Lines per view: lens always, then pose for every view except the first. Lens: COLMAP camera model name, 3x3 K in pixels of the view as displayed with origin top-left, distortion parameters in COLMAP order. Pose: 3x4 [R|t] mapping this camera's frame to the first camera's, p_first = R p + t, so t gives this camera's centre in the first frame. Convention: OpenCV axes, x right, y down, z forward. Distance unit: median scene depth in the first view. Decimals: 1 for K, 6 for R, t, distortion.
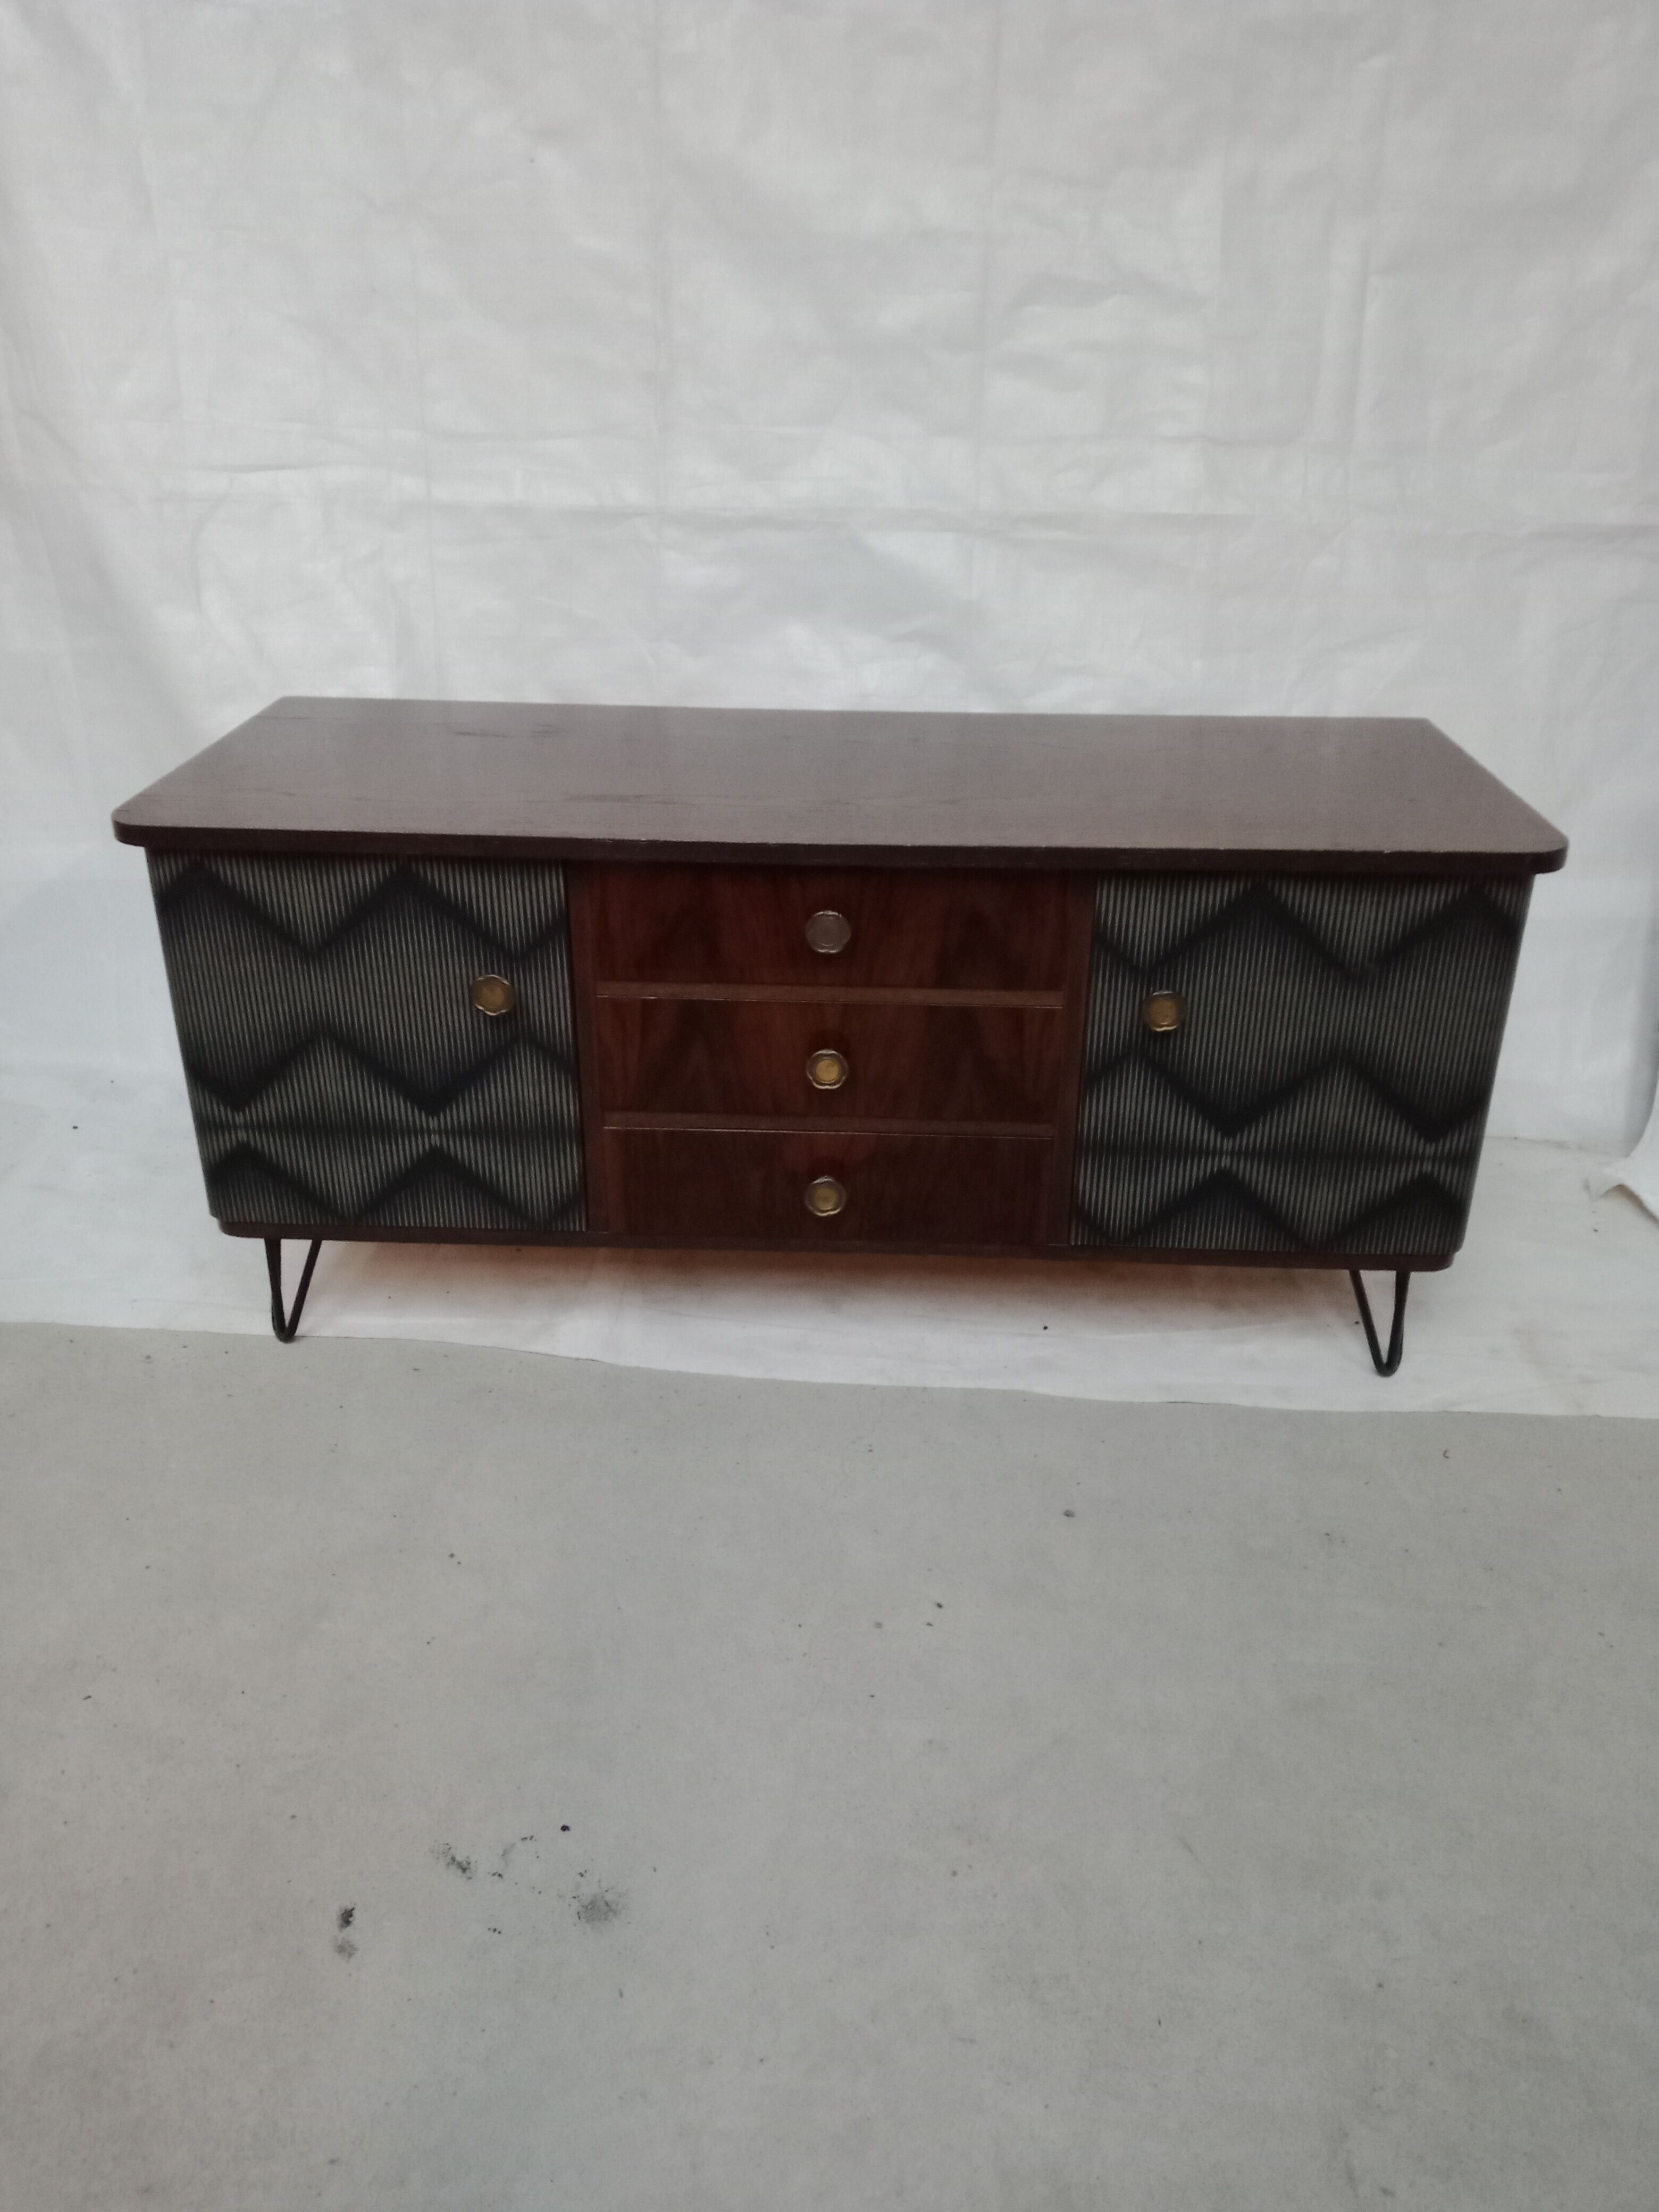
lens RADIAL K [[1761.2, 0, 766.7], [0, 1761.2, 1100.6], [0, 0, 1]] dist [-0.006868, -0.007177]
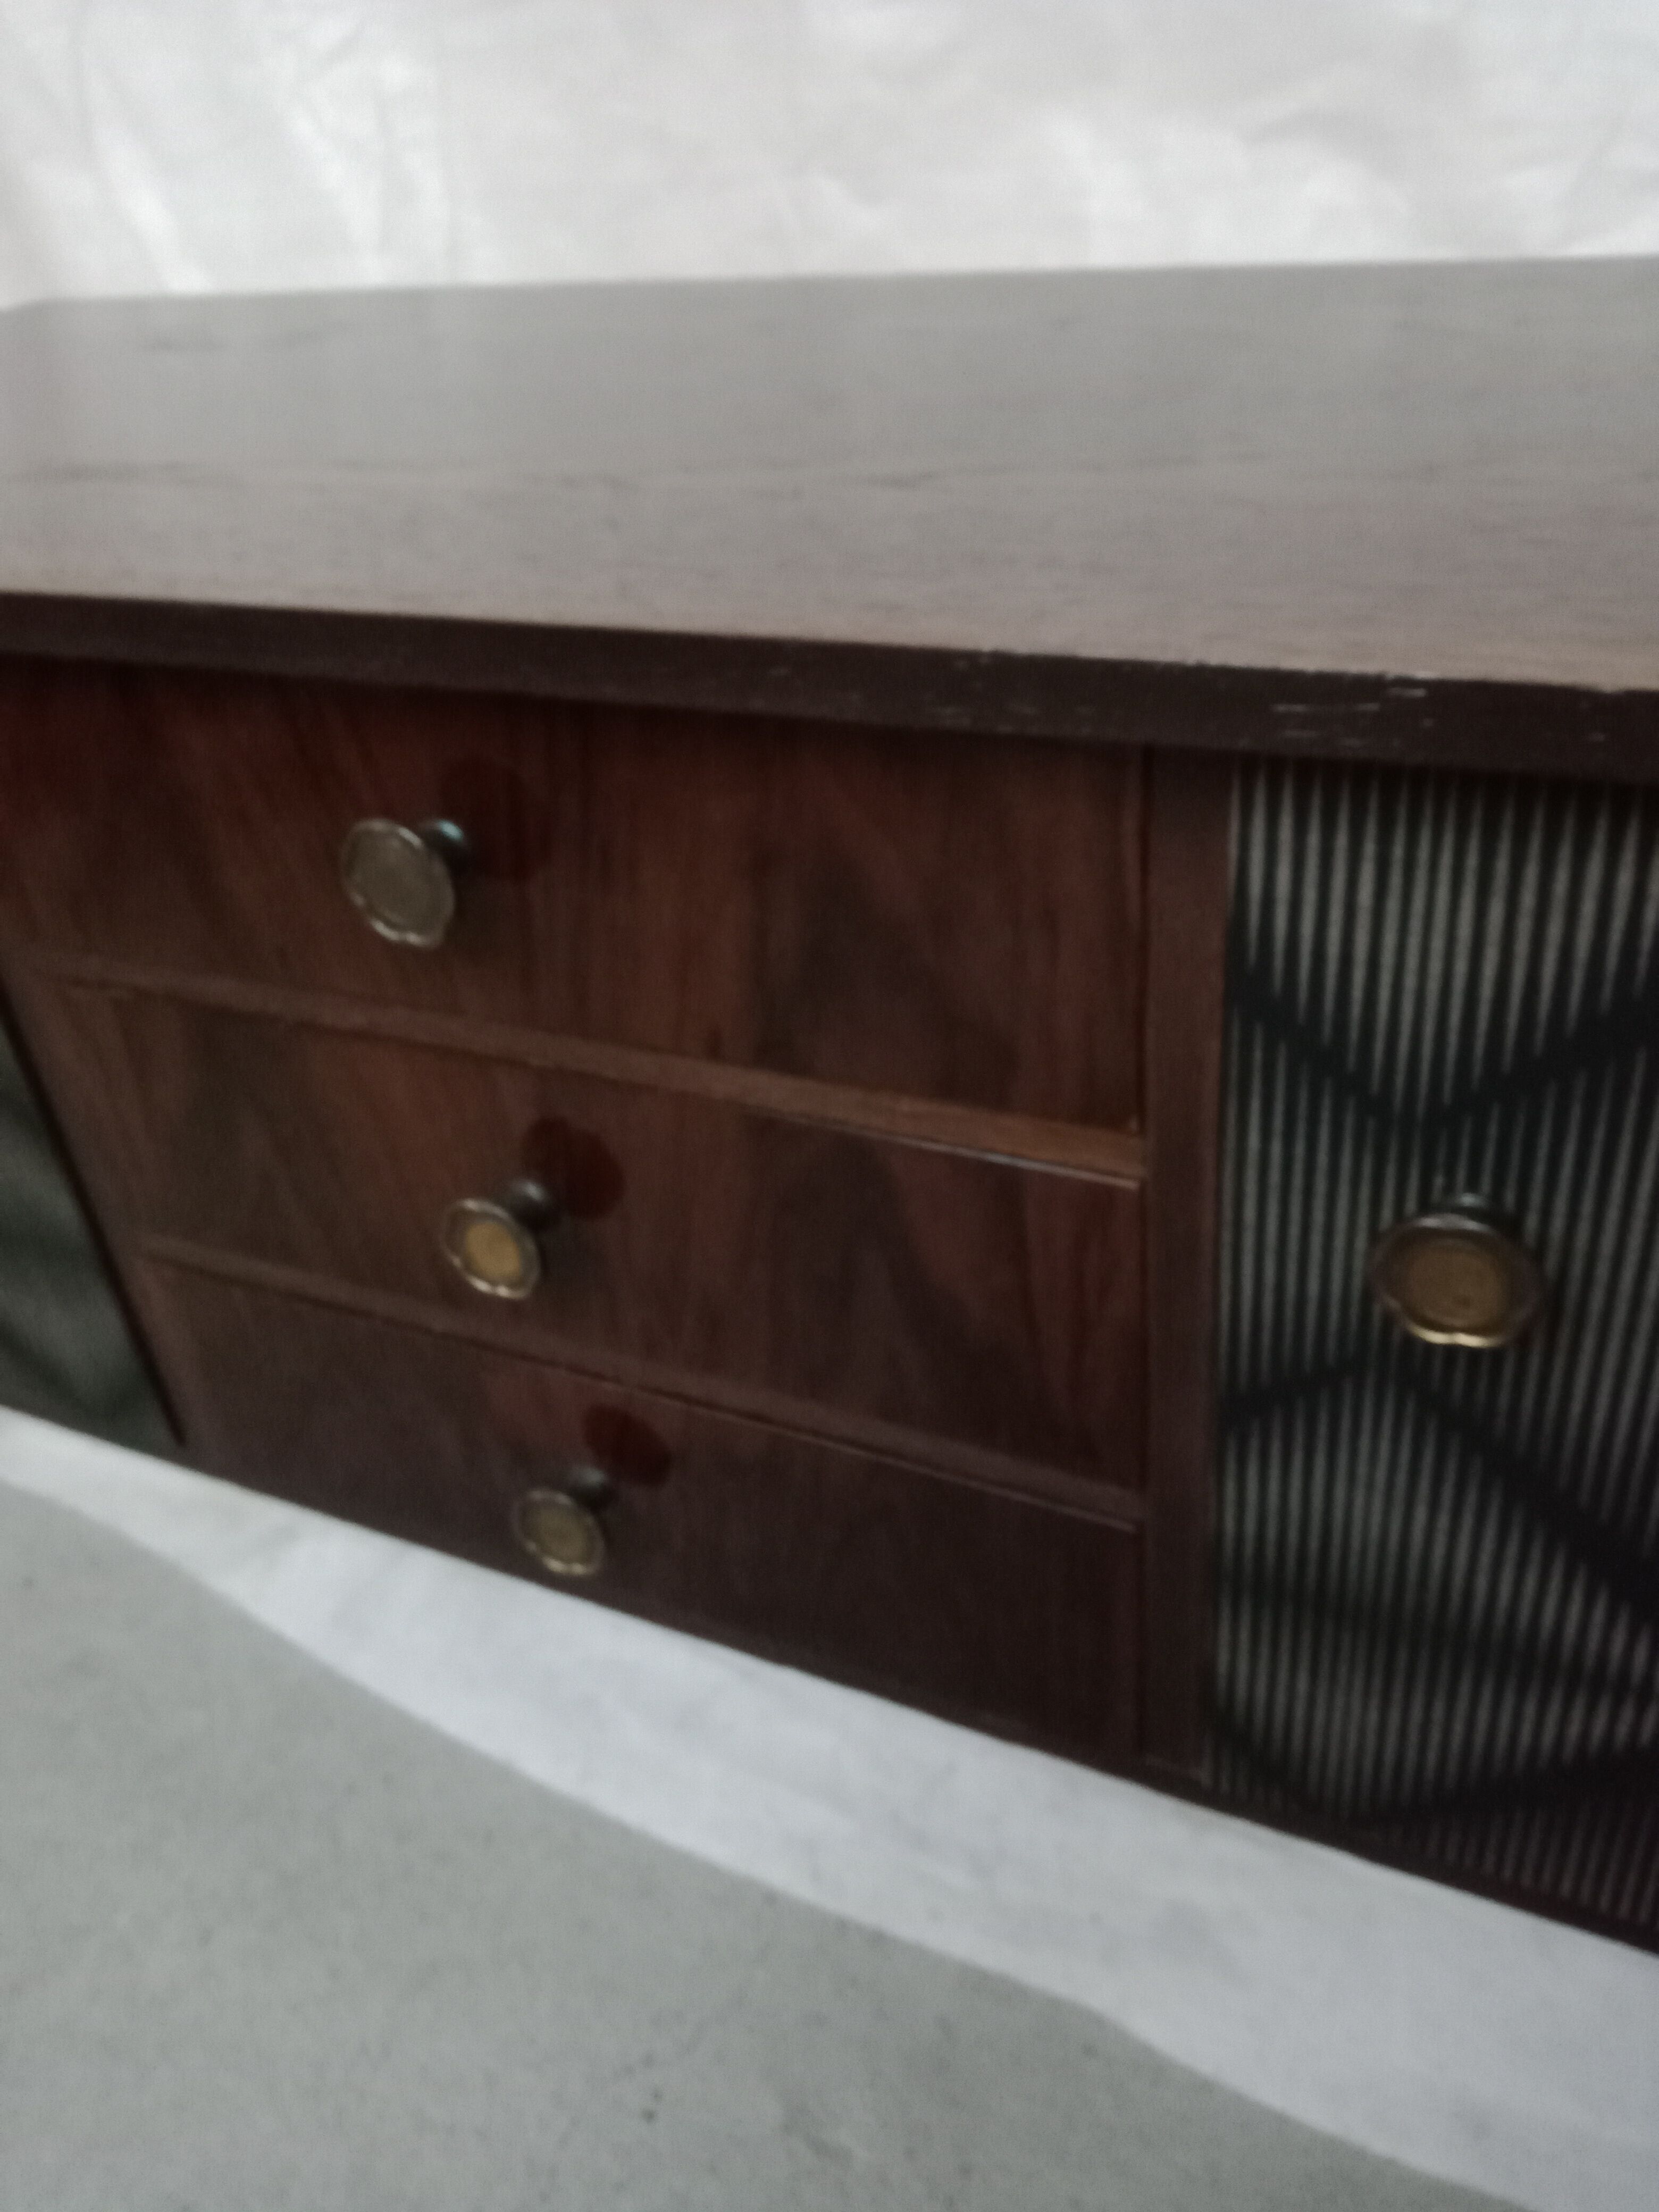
lens RADIAL K [[1791.6, 0, 795.3], [0, 1791.6, 1102.8], [0, 0, 1]] dist [-0.036723, -0.002047]
pose [[0.921149, 0.134502, -0.365231, 0.220021], [-0.079333, 0.983575, 0.162131, -0.110095], [0.381039, -0.120372, 0.916690, 0.687344]]
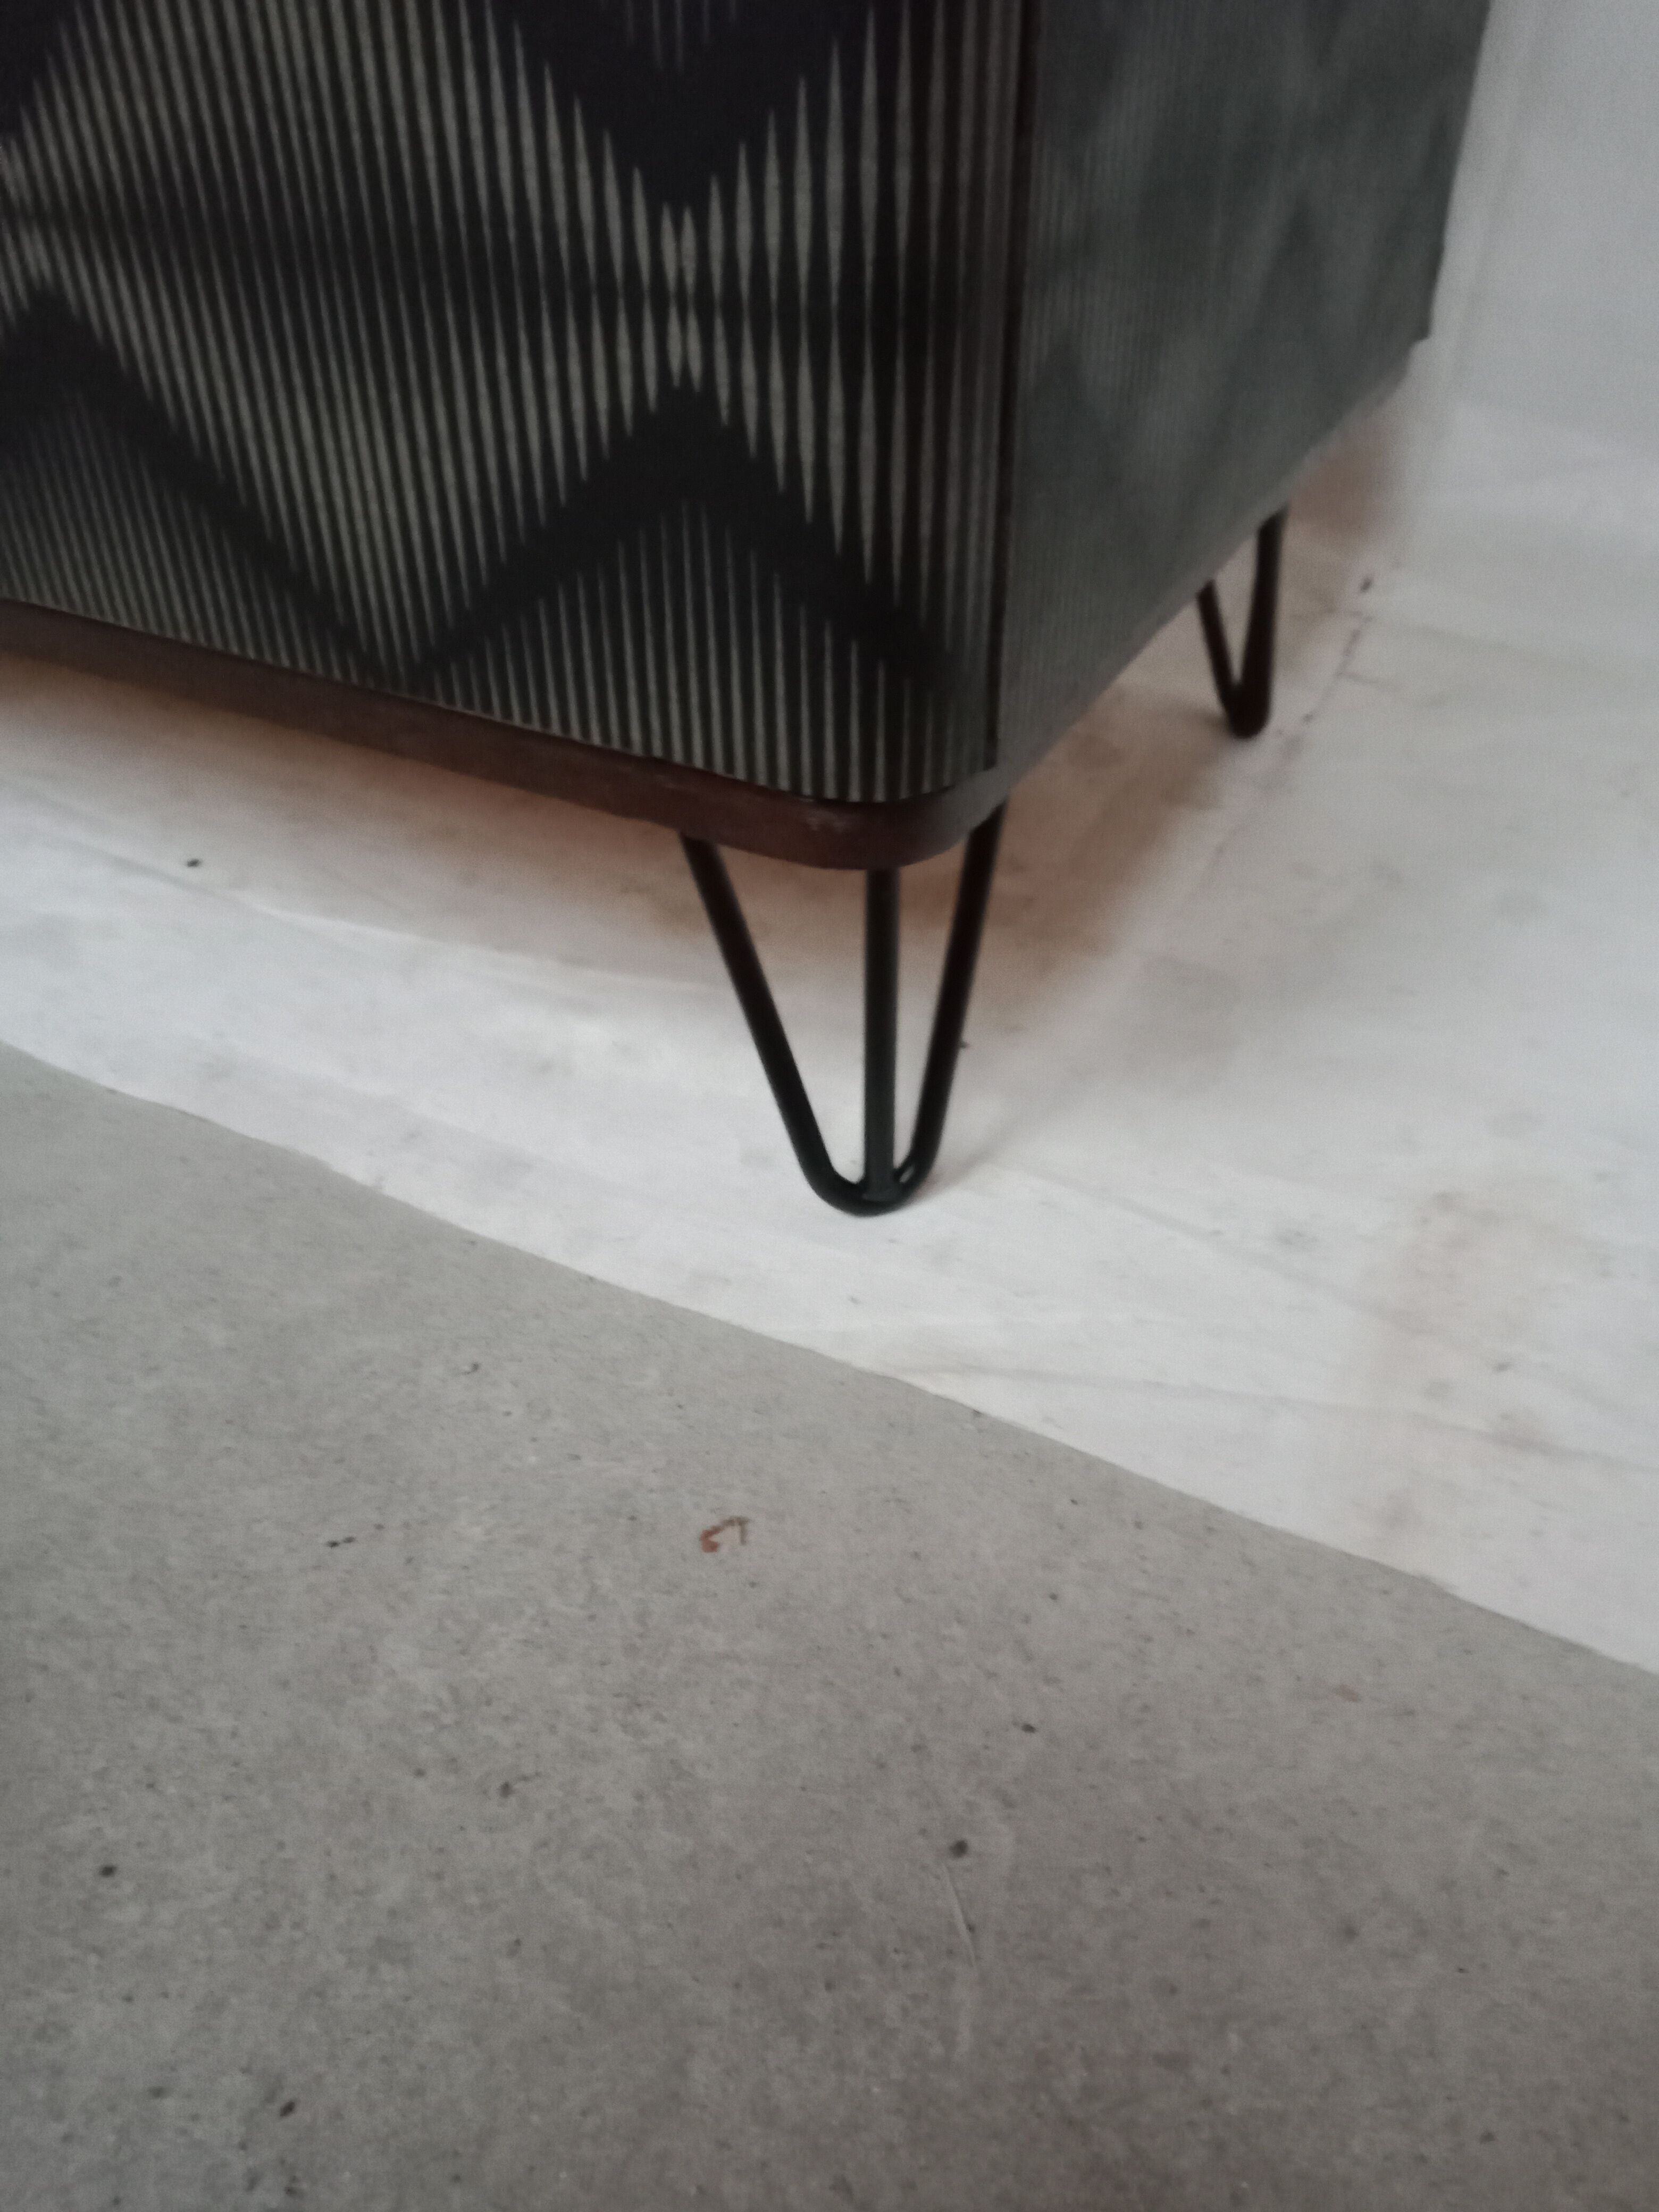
lens RADIAL K [[1761.5, 0, 839.2], [0, 1761.5, 1094.5], [0, 0, 1]] dist [-0.009809, -0.009029]
pose [[0.916572, 0.250974, -0.311300, 0.487943], [-0.183667, 0.955758, 0.229767, 0.073317], [0.355192, -0.153422, 0.922117, 0.797096]]
